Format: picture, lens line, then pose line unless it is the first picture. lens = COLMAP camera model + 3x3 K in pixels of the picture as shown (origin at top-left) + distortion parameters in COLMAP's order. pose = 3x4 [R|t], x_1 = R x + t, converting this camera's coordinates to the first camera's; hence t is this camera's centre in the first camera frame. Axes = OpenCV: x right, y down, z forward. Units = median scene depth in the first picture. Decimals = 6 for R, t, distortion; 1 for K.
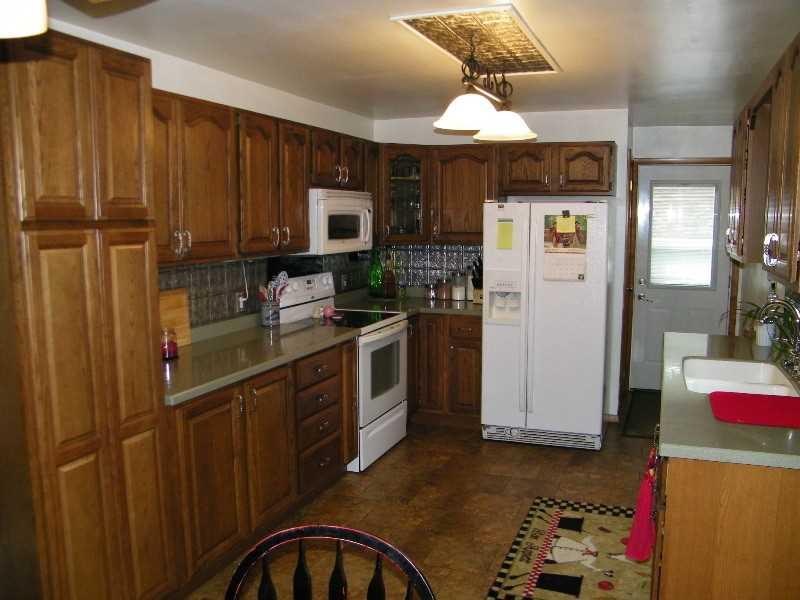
lens RADIAL K [[691.0, 0, 406.9], [0, 691.0, 297.1], [0, 0, 1]] dist [-0.161871, 0.102738]
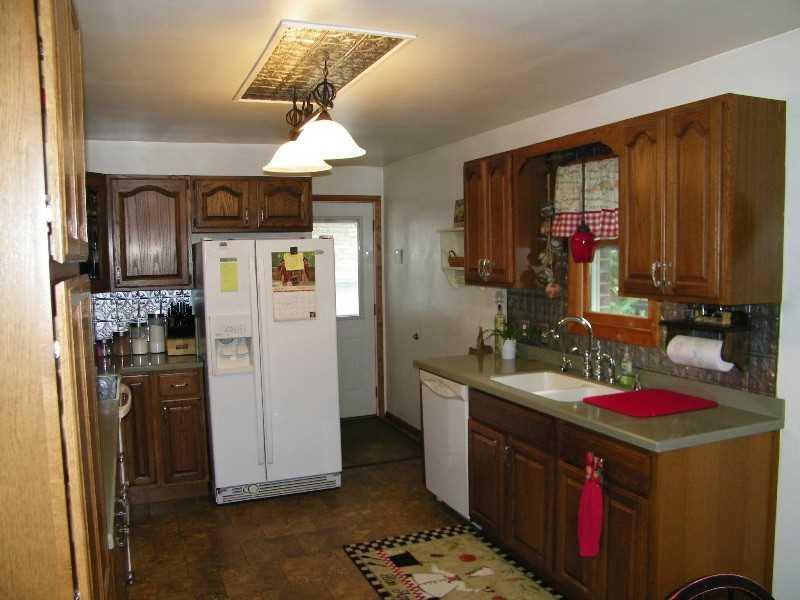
lens RADIAL K [[691.0, 0, 407.1], [0, 691.0, 304.0], [0, 0, 1]] dist [-0.161871, 0.102738]
pose [[0.727740, -0.064992, 0.682767, -0.341747], [0.097506, 0.995192, -0.009197, -0.024085], [-0.678887, 0.073267, 0.730578, 0.203214]]
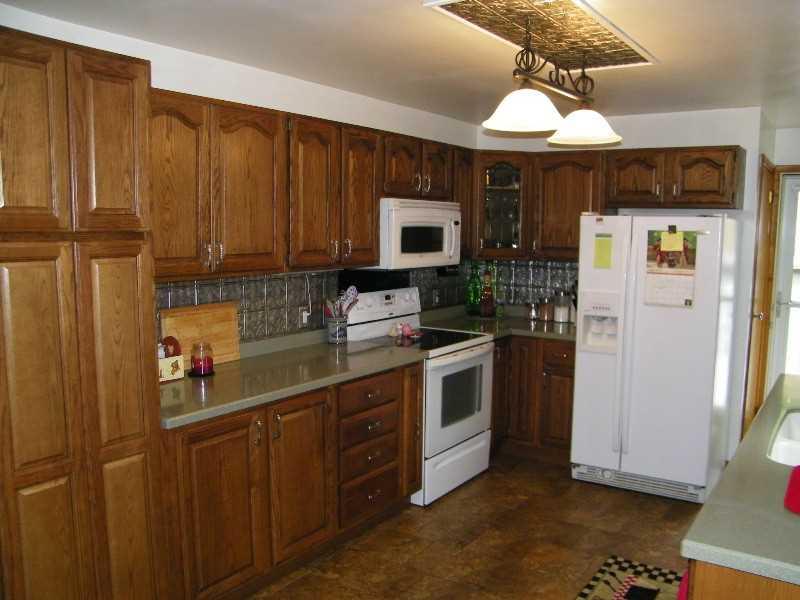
lens RADIAL K [[691.0, 0, 408.4], [0, 691.0, 303.1], [0, 0, 1]] dist [-0.161871, 0.102738]
pose [[0.973053, 0.035769, -0.227789, 0.112893], [-0.036989, 0.999315, -0.001090, -0.015975], [0.227594, 0.009486, 0.973710, 0.098983]]
